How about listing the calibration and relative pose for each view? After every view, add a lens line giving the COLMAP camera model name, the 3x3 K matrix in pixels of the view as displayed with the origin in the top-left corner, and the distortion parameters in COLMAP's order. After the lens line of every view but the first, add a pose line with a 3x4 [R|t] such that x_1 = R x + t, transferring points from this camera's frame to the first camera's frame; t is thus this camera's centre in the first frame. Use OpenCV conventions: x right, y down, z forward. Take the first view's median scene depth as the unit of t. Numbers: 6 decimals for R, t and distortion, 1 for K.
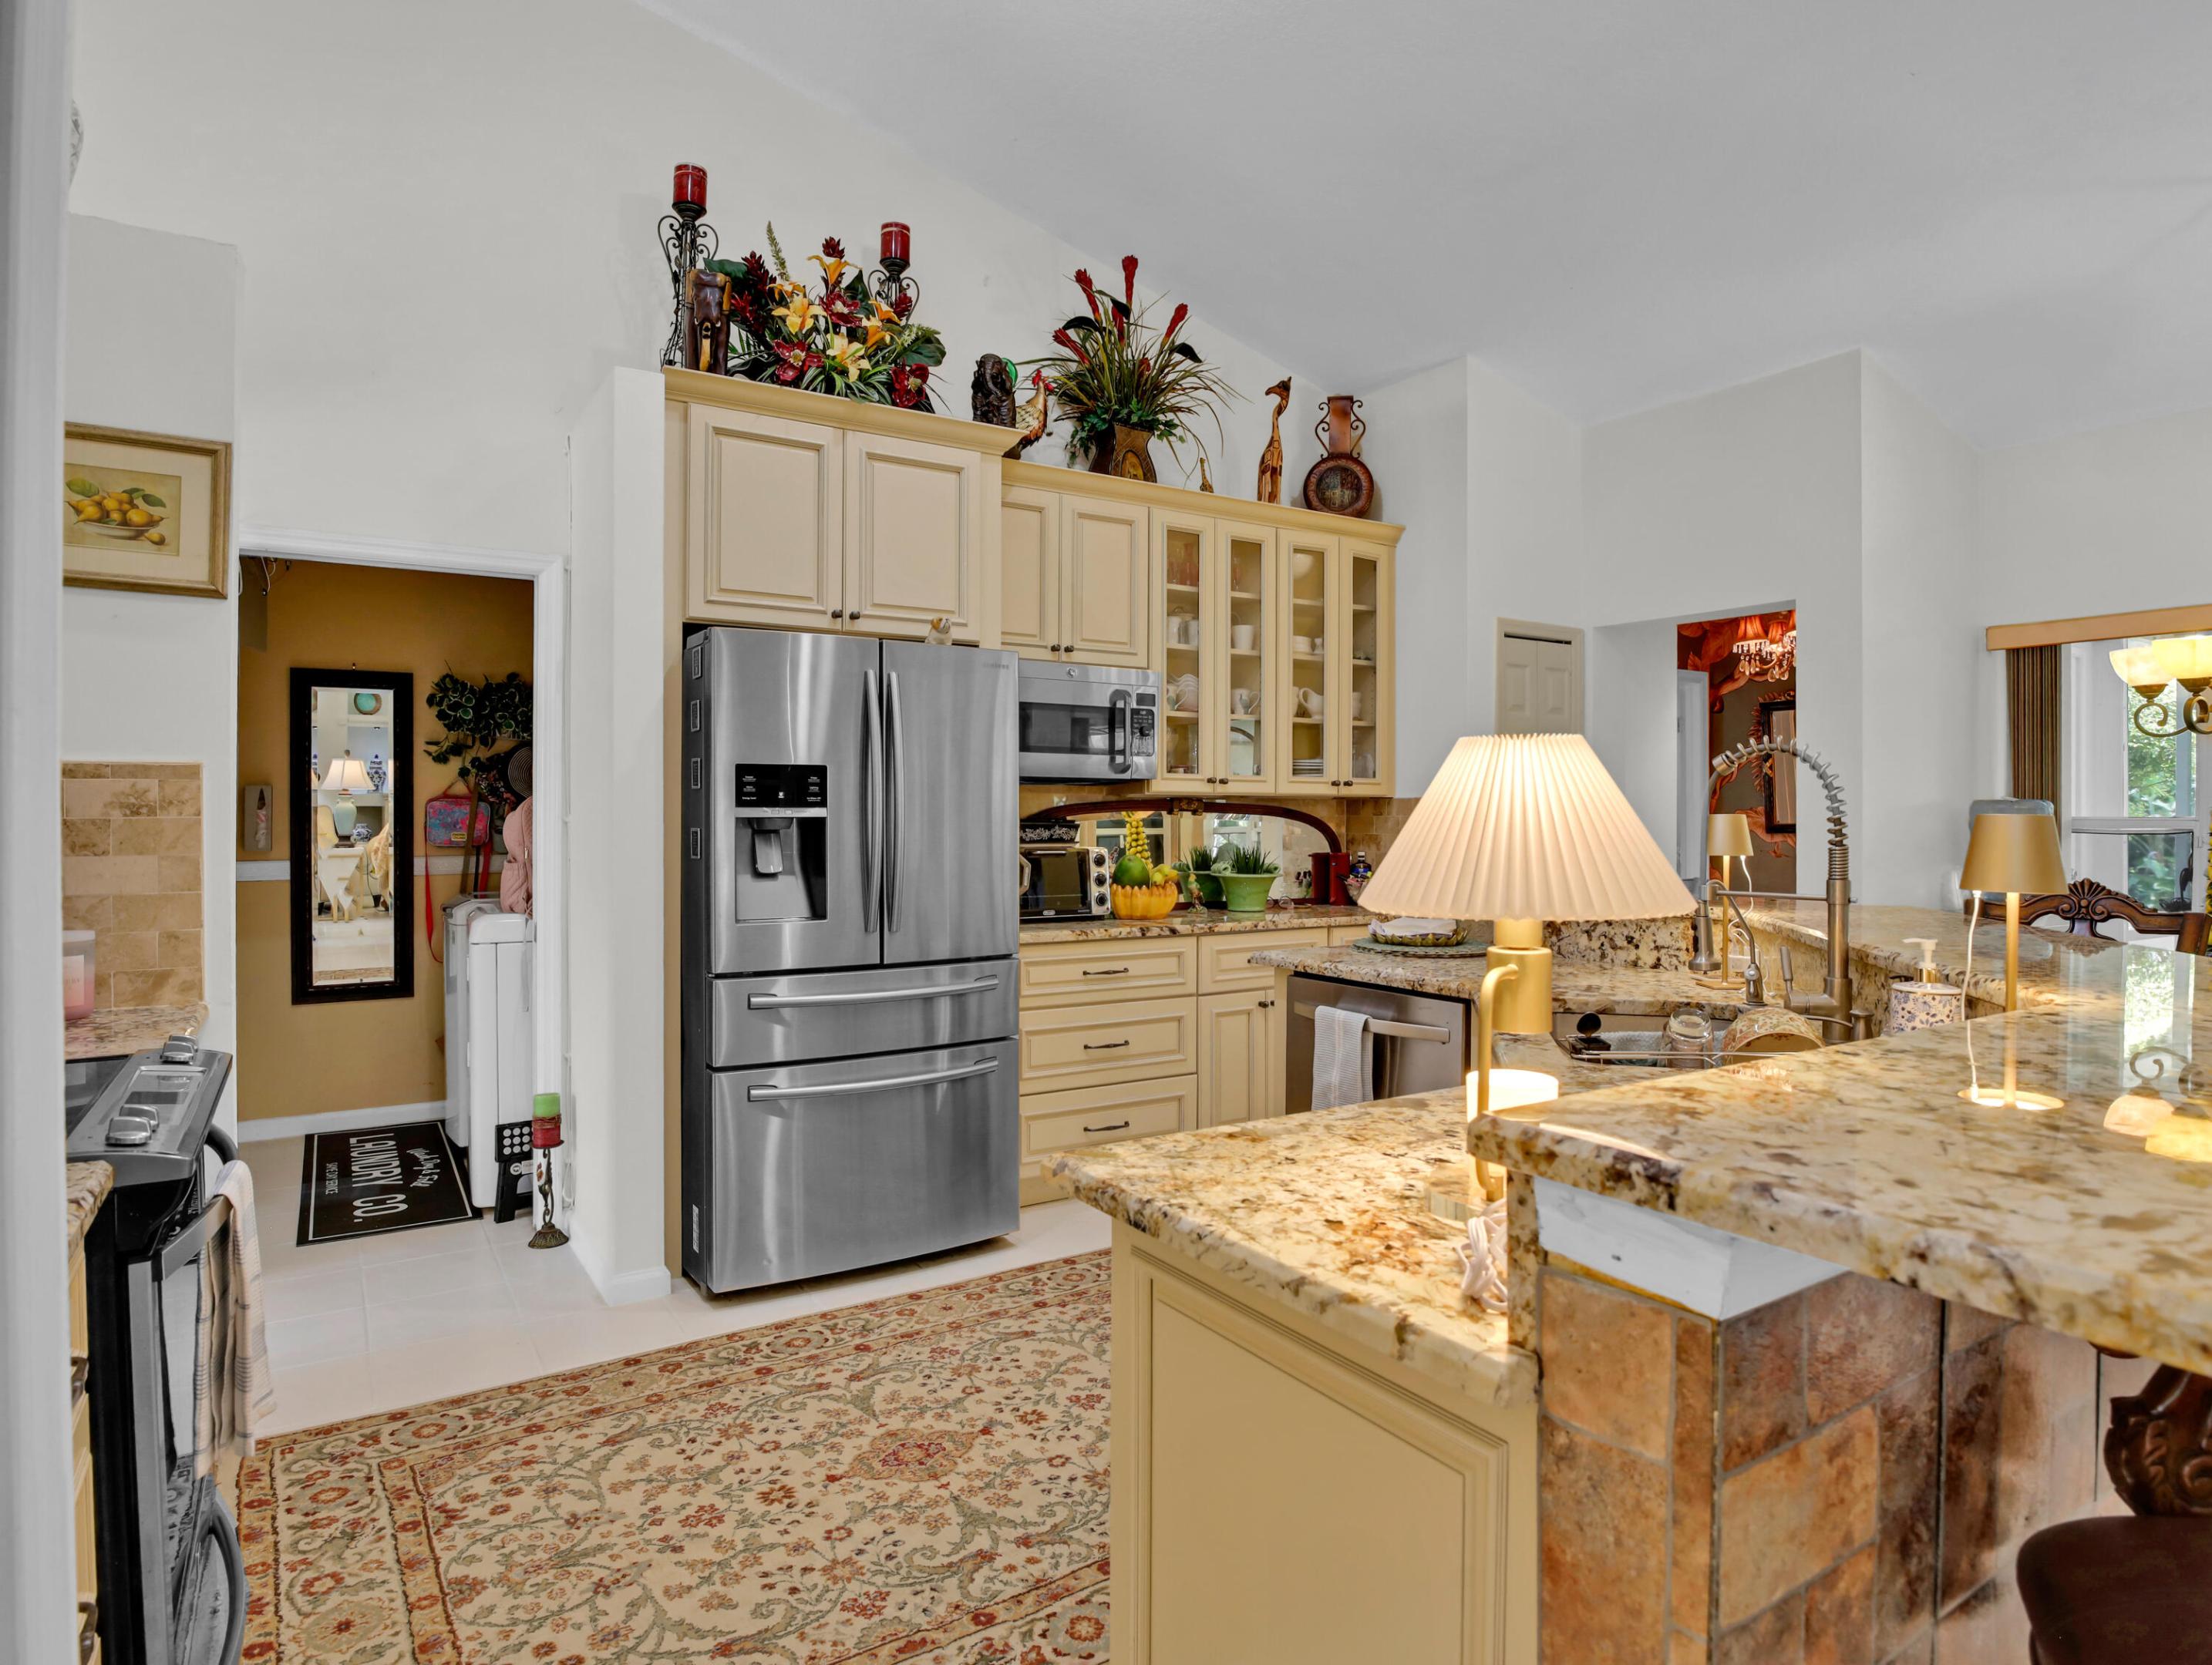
lens RADIAL K [[1257.2, 0, 1114.1], [0, 1257.2, 812.3], [0, 0, 1]] dist [-0.027485, -0.001111]
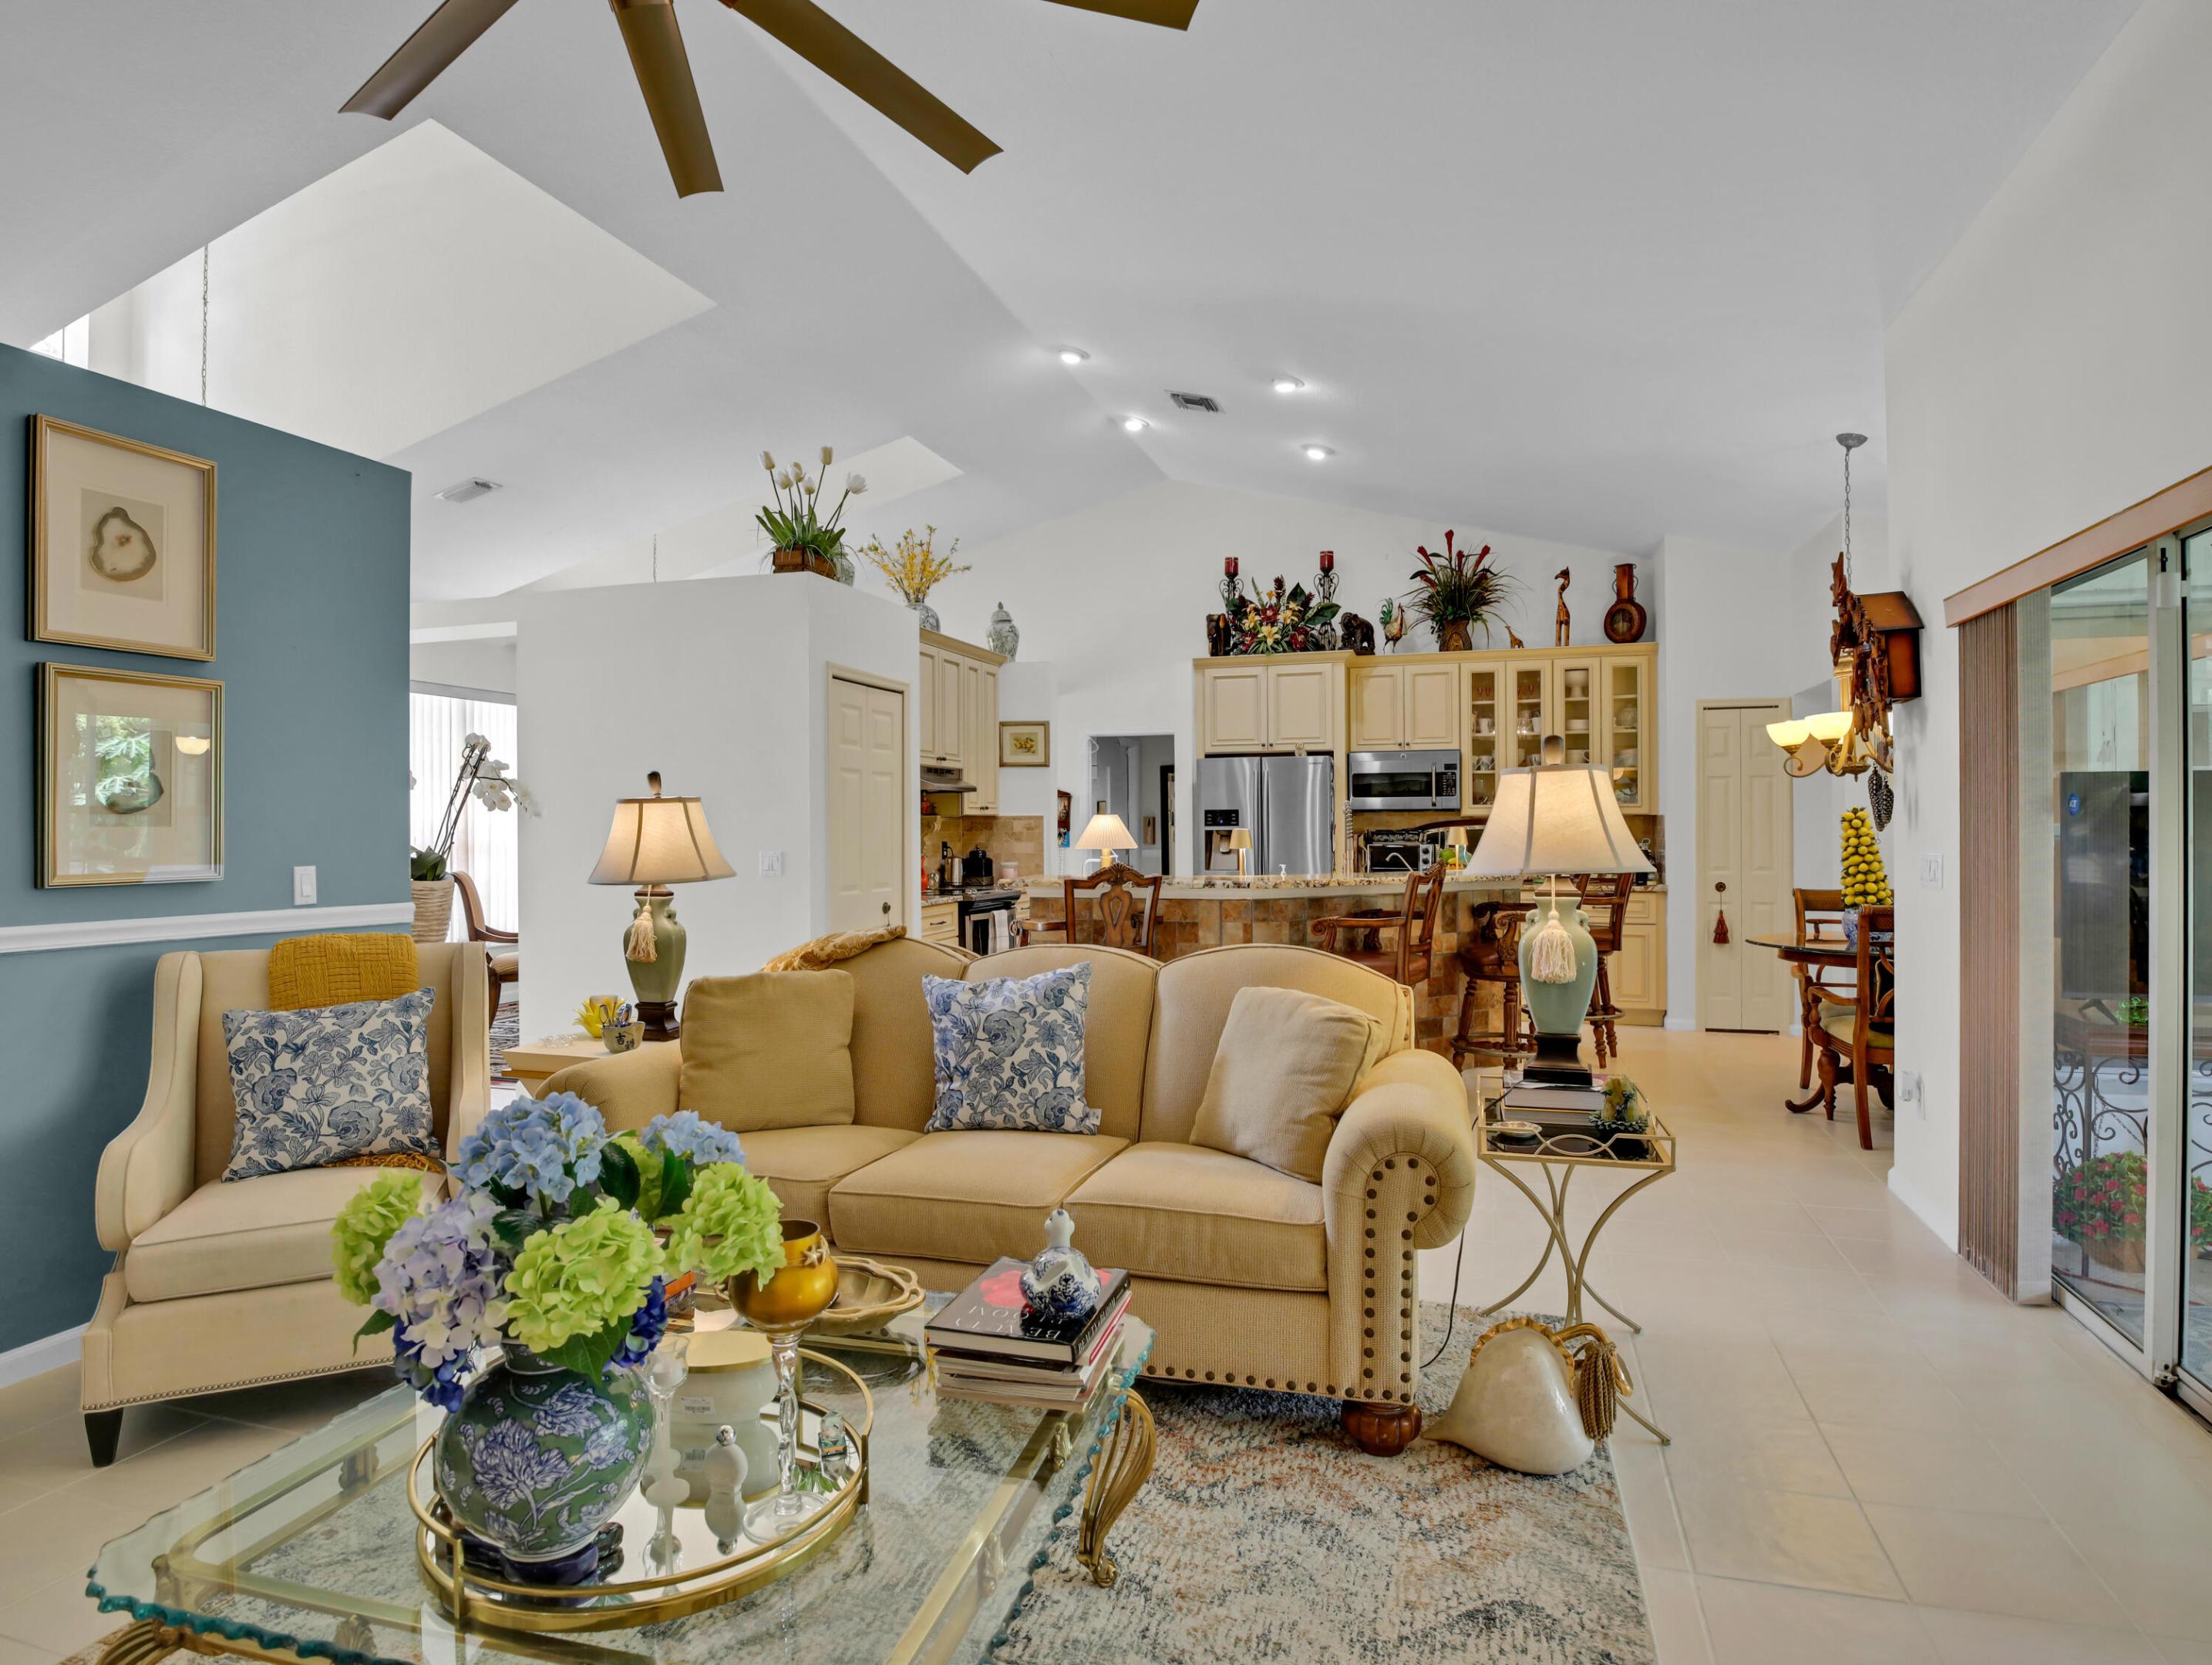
lens RADIAL K [[1224.7, 0, 1113.6], [0, 1224.7, 824.3], [0, 0, 1]] dist [-0.016437, -0.010521]
pose [[0.649561, -0.008221, -0.760265, 1.567384], [0.007970, 0.999960, -0.004004, 0.000641], [0.760268, -0.003458, 0.649601, -0.841866]]
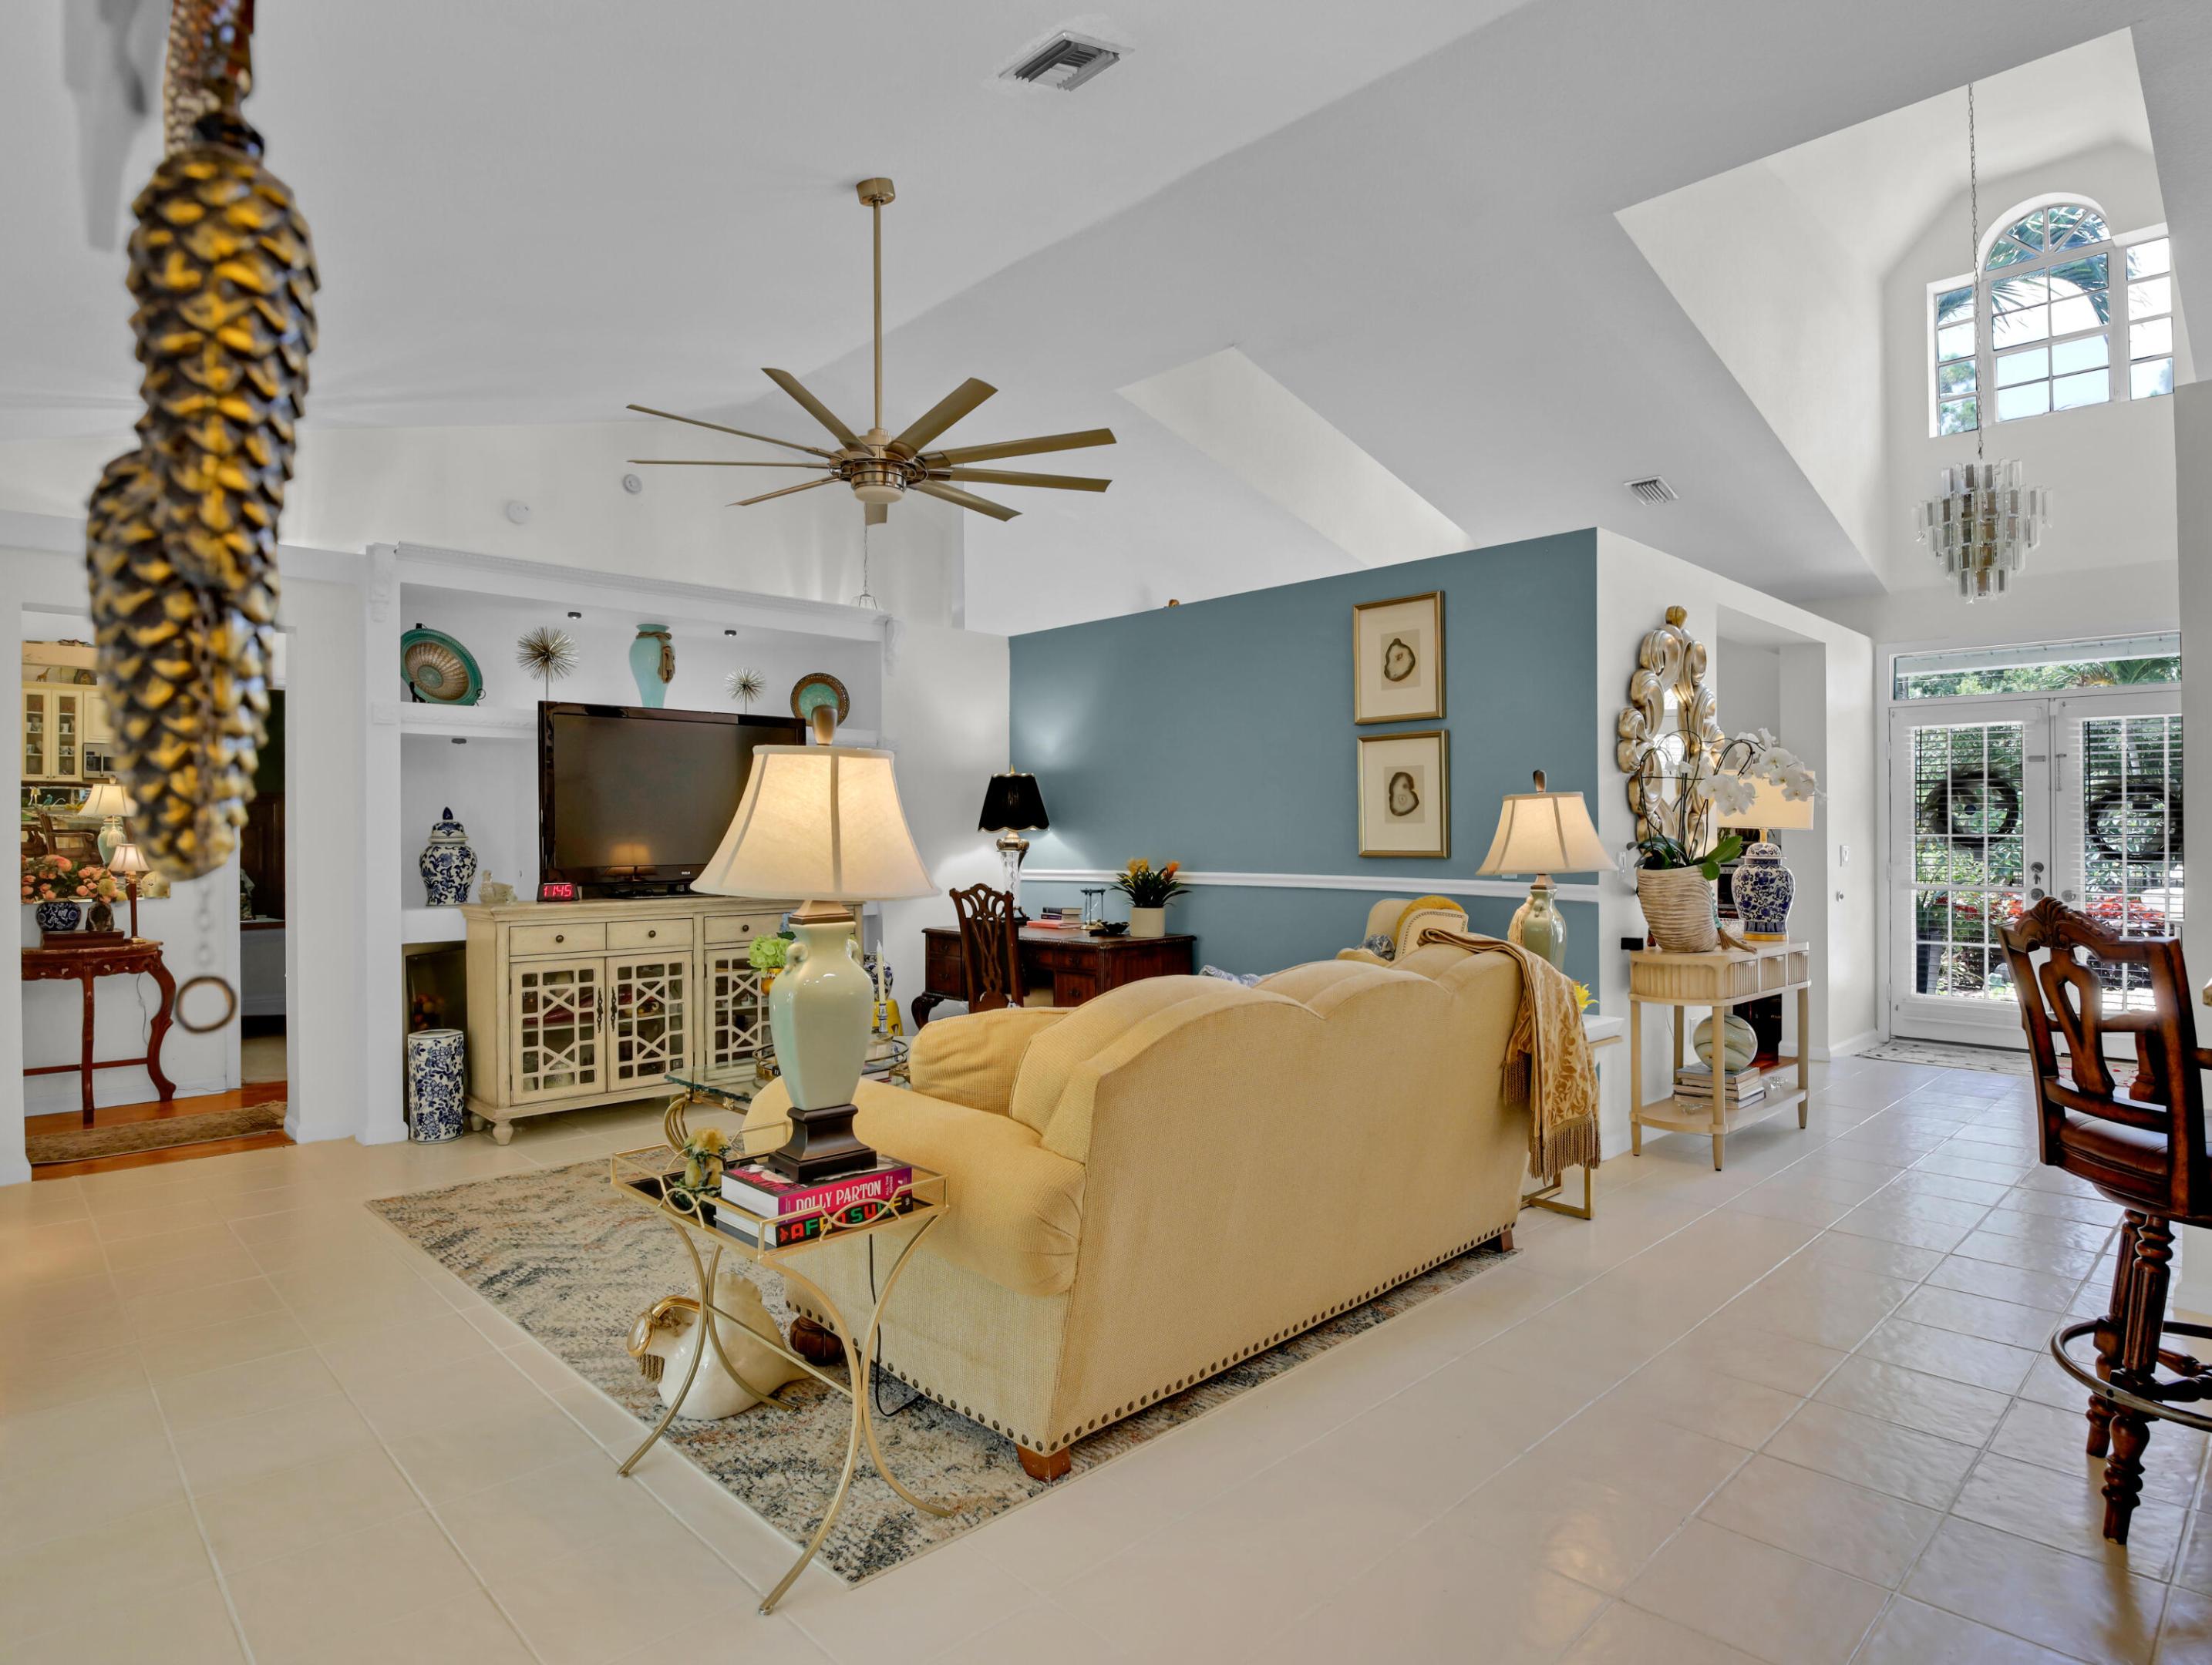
lens RADIAL K [[1224.7, 0, 1113.6], [0, 1224.7, 824.3], [0, 0, 1]] dist [-0.016437, -0.010521]
pose [[-0.978696, -0.000060, -0.205315, 1.048066], [0.001221, 0.999981, -0.006113, 0.003539], [0.205311, -0.006233, -0.978677, 0.765381]]
